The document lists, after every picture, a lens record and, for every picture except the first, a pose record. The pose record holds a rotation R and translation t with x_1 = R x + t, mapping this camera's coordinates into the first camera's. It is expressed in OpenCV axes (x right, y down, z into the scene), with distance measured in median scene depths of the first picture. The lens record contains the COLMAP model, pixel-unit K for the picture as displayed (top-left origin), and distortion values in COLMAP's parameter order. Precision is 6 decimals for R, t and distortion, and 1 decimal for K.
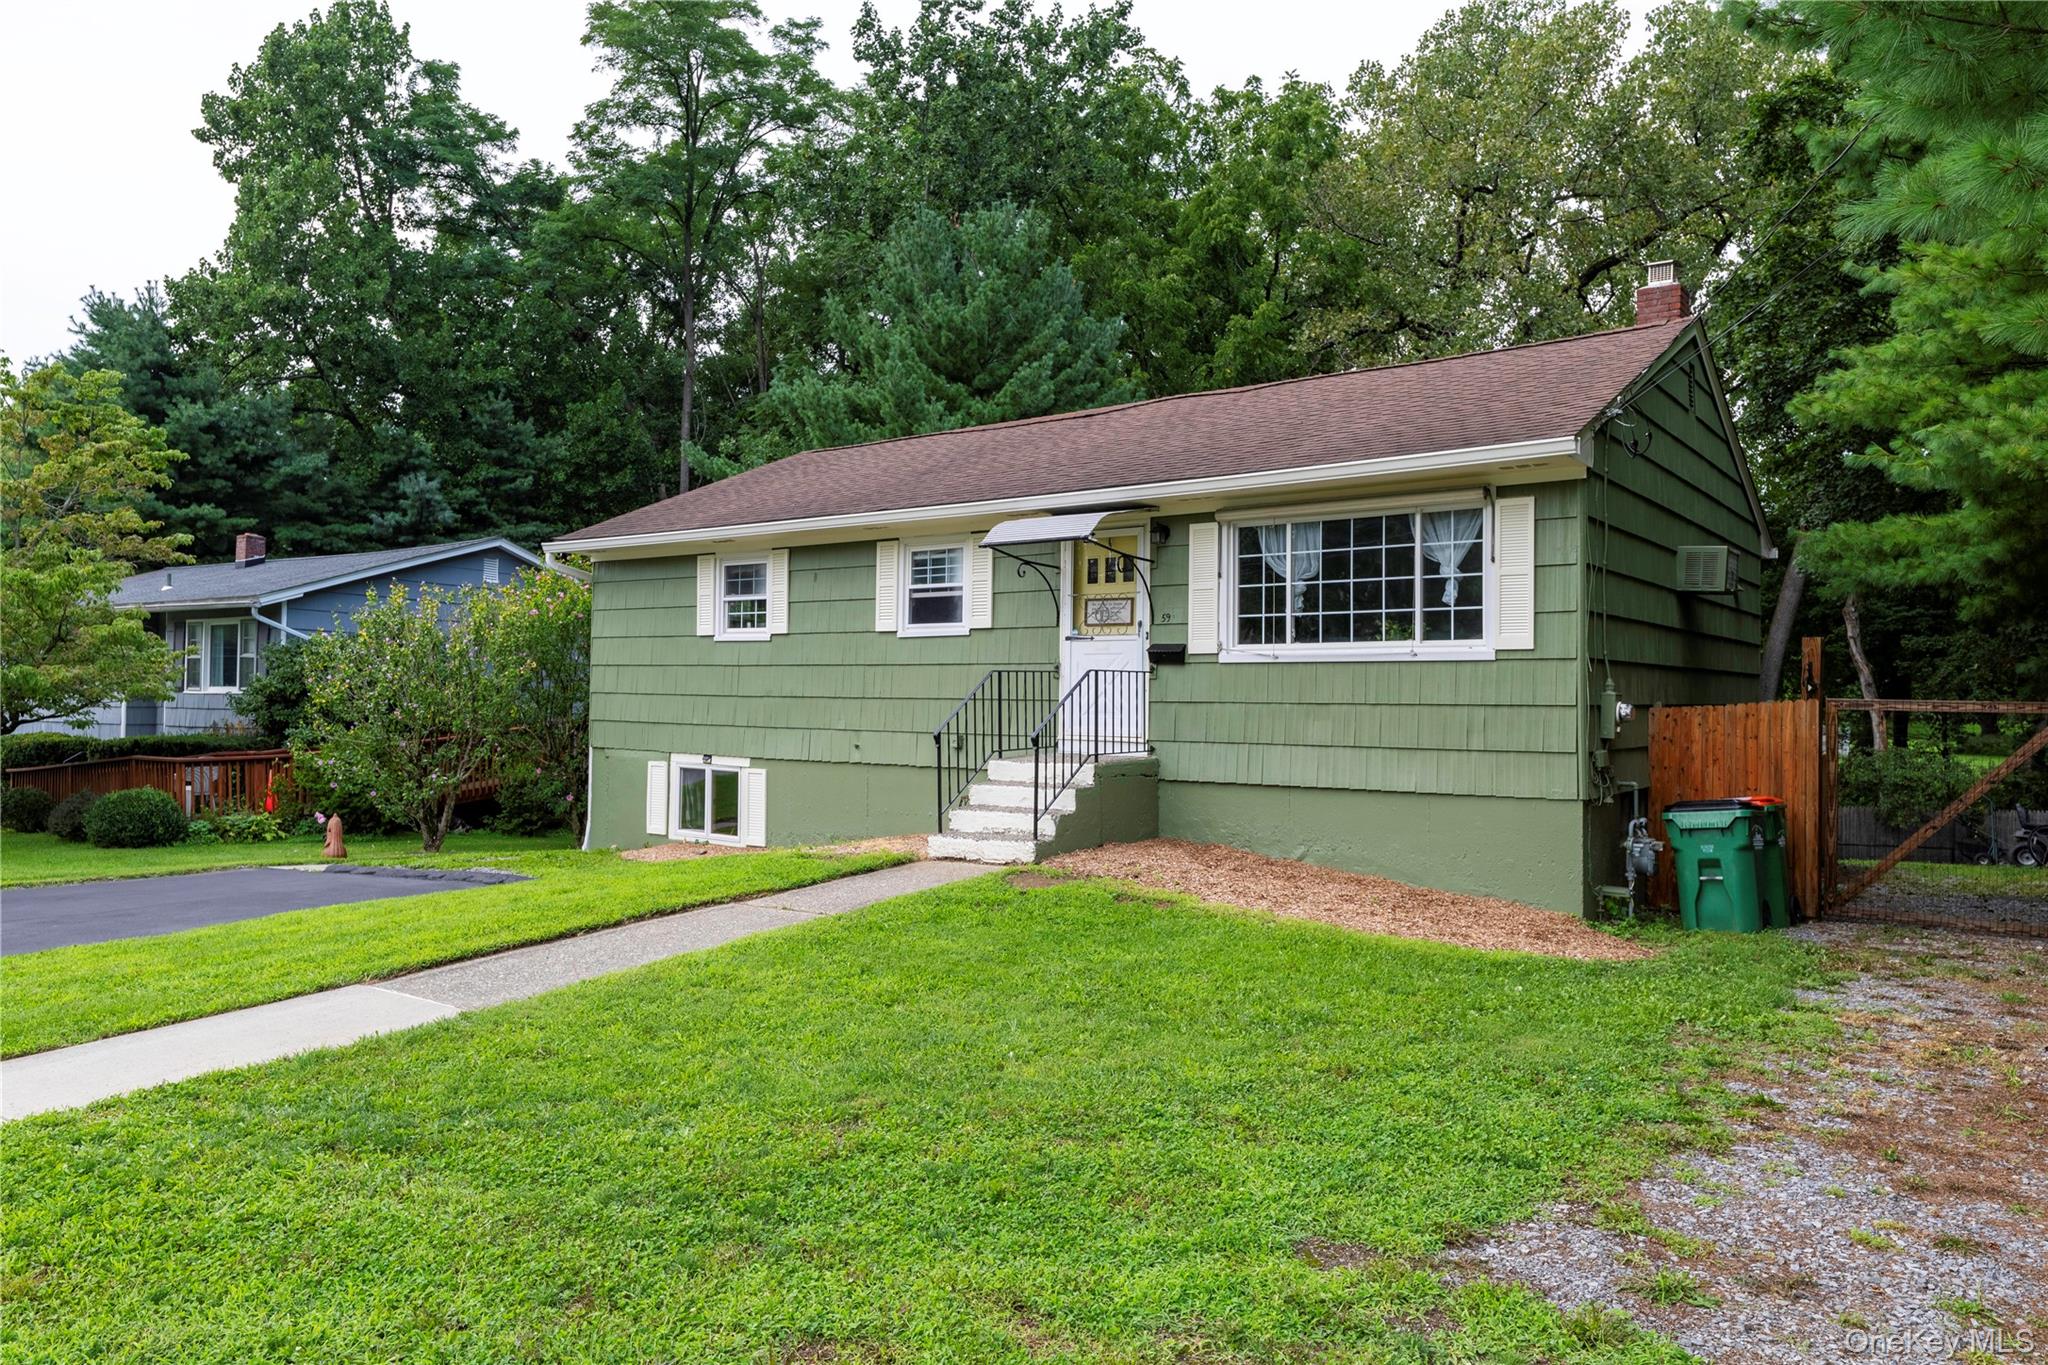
lens RADIAL K [[1369.0, 0, 1024.0], [0, 1369.0, 682.5], [0, 0, 1]] dist [-0.001083, -0.000966]
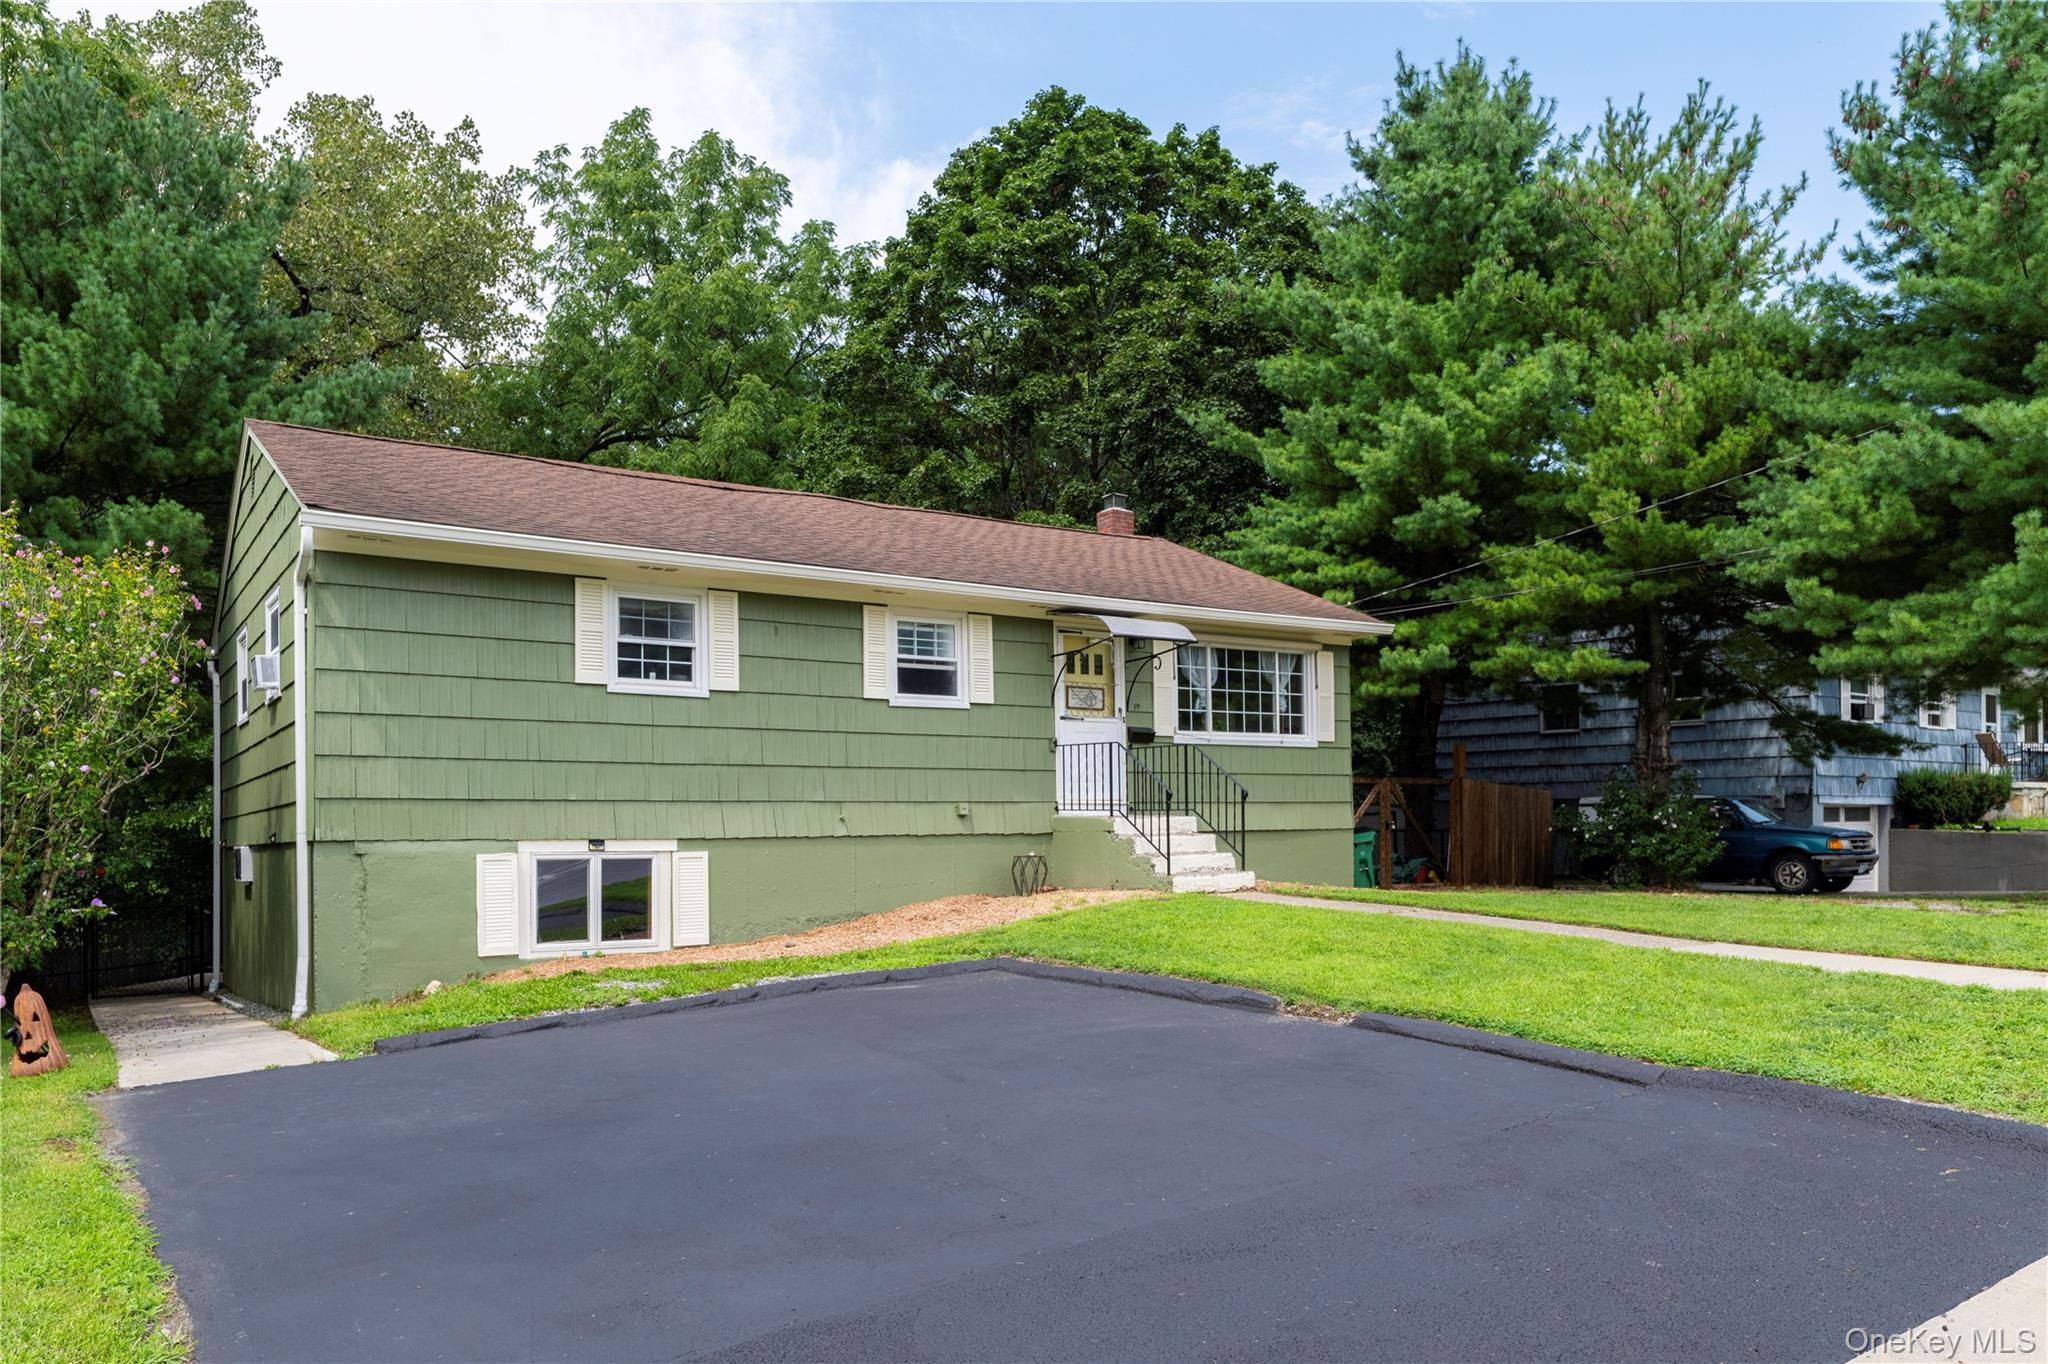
lens RADIAL K [[1369.0, 0, 1024.0], [0, 1369.0, 682.0], [0, 0, 1]] dist [-0.001083, -0.000966]
pose [[0.325768, 0.066040, 0.943141, -1.001506], [-0.014759, 0.997791, -0.064769, 0.012378], [-0.945335, 0.007180, 0.326023, 0.596186]]
